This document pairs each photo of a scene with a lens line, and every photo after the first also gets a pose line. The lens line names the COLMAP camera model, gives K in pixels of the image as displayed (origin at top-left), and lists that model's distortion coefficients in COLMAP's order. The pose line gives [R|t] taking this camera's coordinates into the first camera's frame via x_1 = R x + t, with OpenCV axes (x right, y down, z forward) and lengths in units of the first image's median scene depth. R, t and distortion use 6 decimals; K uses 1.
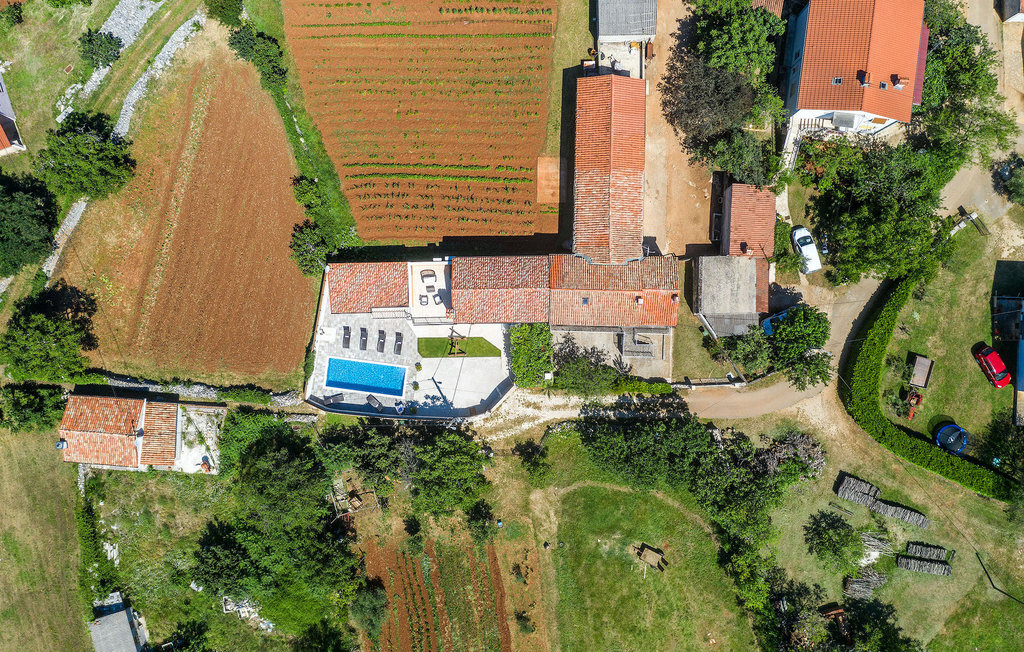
lens RADIAL K [[854.6, 0, 512.0], [0, 854.6, 326.0], [0, 0, 1]] dist [0.004012, -0.005226]
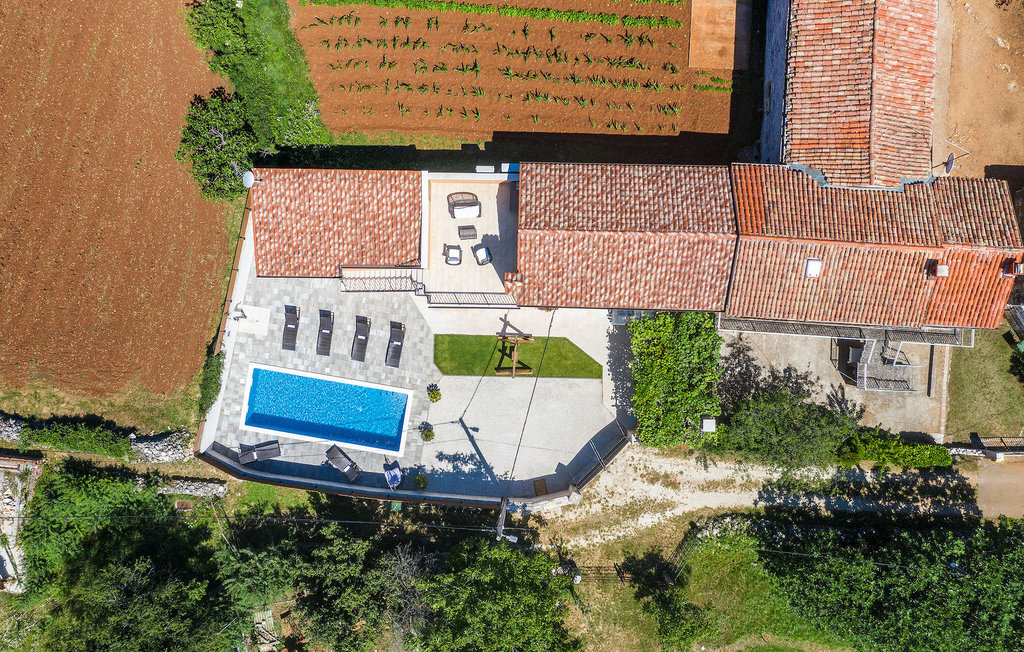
lens RADIAL K [[854.6, 0, 512.0], [0, 854.6, 326.0], [0, 0, 1]] dist [0.004012, -0.005226]
pose [[0.999278, 0.037398, 0.006622, -0.069409], [-0.037385, 0.999299, -0.002156, 0.008468], [-0.006698, 0.001907, 0.999976, 0.507947]]
